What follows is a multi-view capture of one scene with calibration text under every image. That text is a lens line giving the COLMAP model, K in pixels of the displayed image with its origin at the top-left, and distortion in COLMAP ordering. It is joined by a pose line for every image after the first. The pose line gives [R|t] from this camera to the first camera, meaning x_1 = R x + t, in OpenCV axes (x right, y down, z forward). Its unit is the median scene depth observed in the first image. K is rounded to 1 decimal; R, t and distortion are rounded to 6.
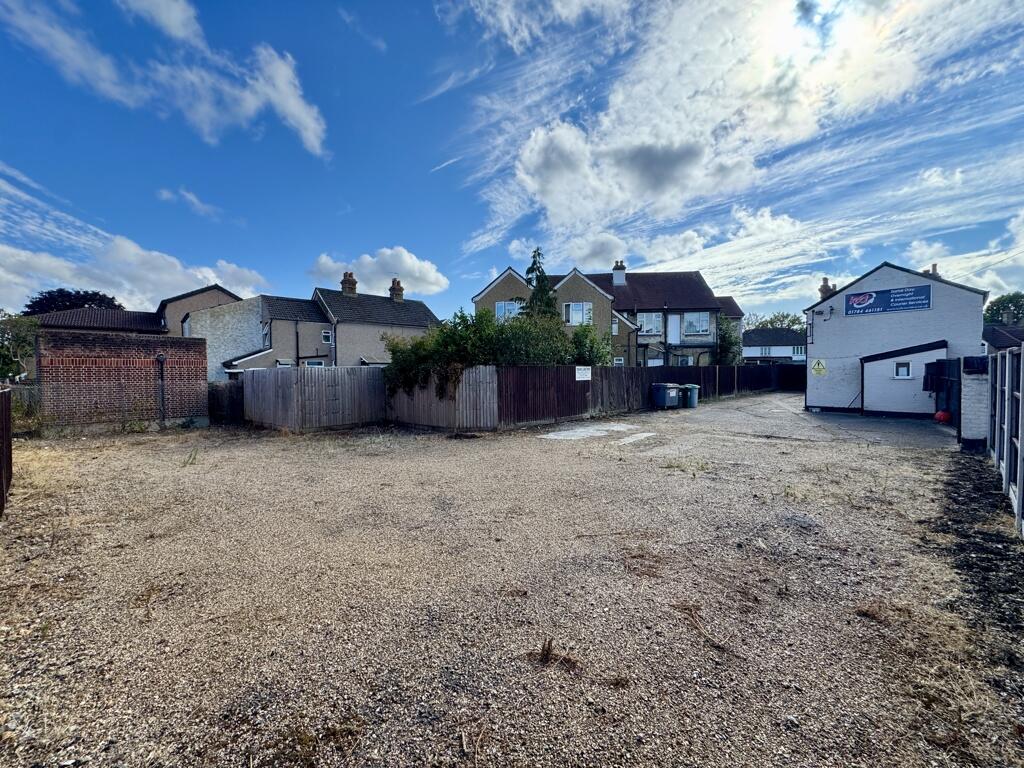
lens RADIAL K [[410.5, 0, 510.1], [0, 410.5, 383.4], [0, 0, 1]] dist [-0.001861, -0.000326]
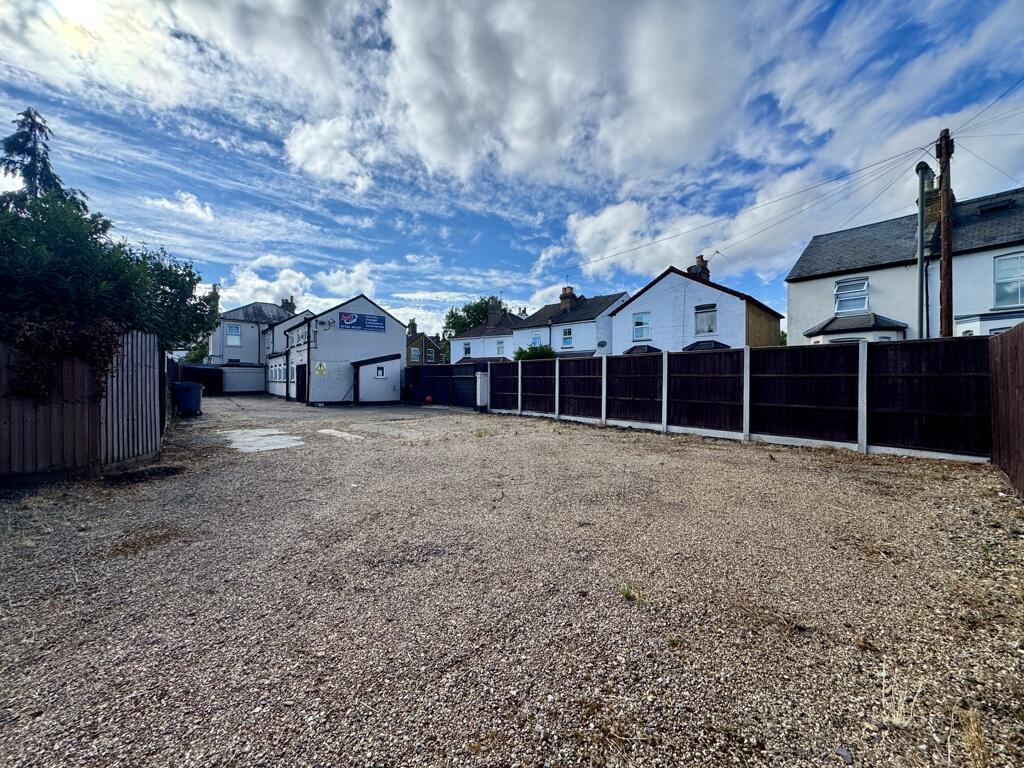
lens RADIAL K [[410.5, 0, 509.9], [0, 410.5, 384.2], [0, 0, 1]] dist [-0.001861, -0.000326]
pose [[0.054232, -0.000952, 0.998528, -0.423956], [0.018447, 0.999830, -0.000049, 0.016491], [-0.998358, 0.018422, 0.054240, 0.417083]]
